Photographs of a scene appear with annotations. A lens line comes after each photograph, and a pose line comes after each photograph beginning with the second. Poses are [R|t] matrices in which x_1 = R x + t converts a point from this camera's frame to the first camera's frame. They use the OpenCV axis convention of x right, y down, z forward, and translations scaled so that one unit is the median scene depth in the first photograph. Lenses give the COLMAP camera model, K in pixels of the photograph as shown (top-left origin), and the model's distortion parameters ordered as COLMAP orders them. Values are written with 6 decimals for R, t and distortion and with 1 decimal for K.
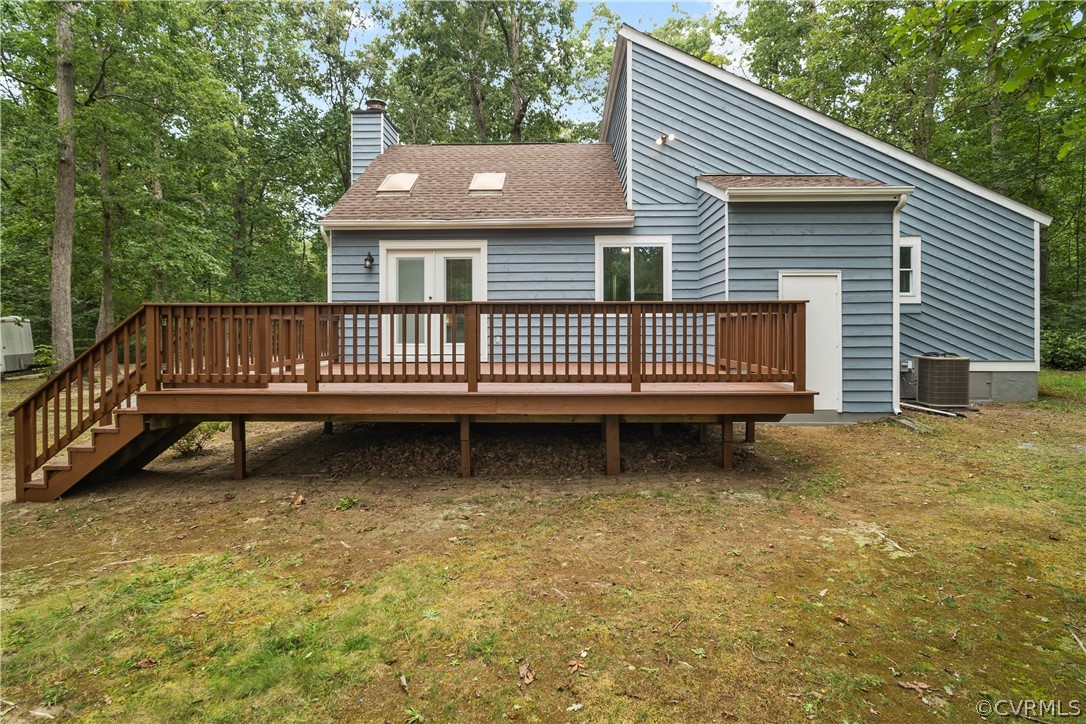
lens RADIAL K [[578.6, 0, 543.7], [0, 578.6, 341.4], [0, 0, 1]] dist [0.003086, 0.000413]
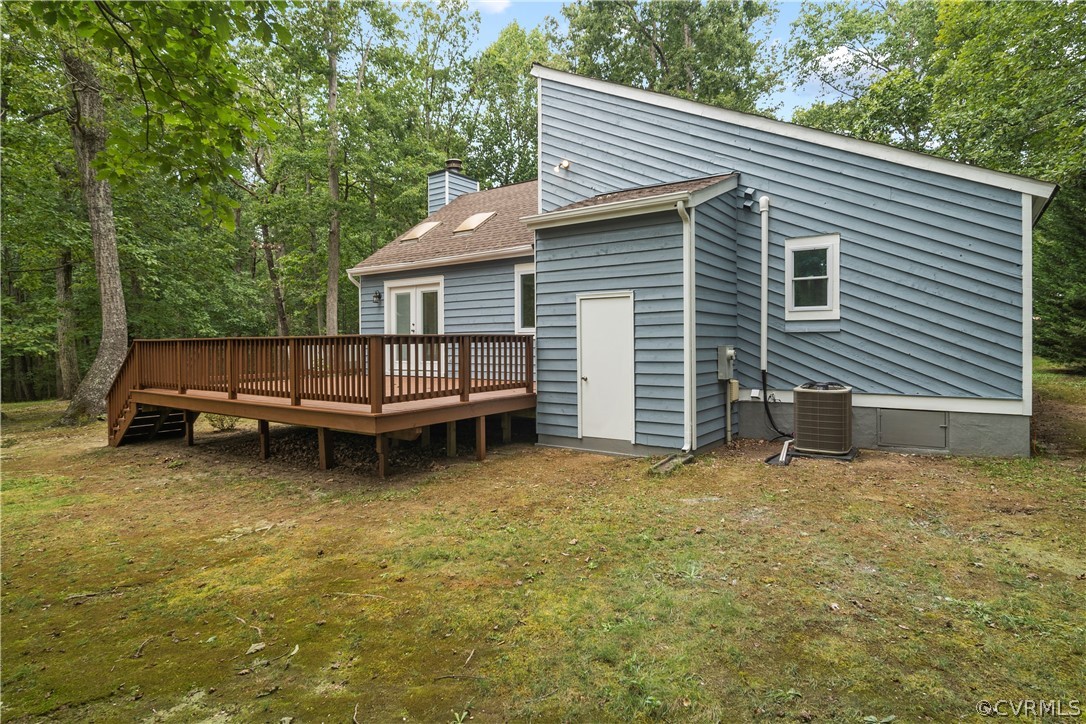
lens RADIAL K [[575.1, 0, 546.2], [0, 575.1, 353.4], [0, 0, 1]] dist [-0.001856, -0.000557]
pose [[0.833303, 0.006752, -0.552775, 0.742190], [-0.004041, 0.999973, 0.006123, -0.022405], [0.552801, -0.002869, 0.833308, 0.130617]]
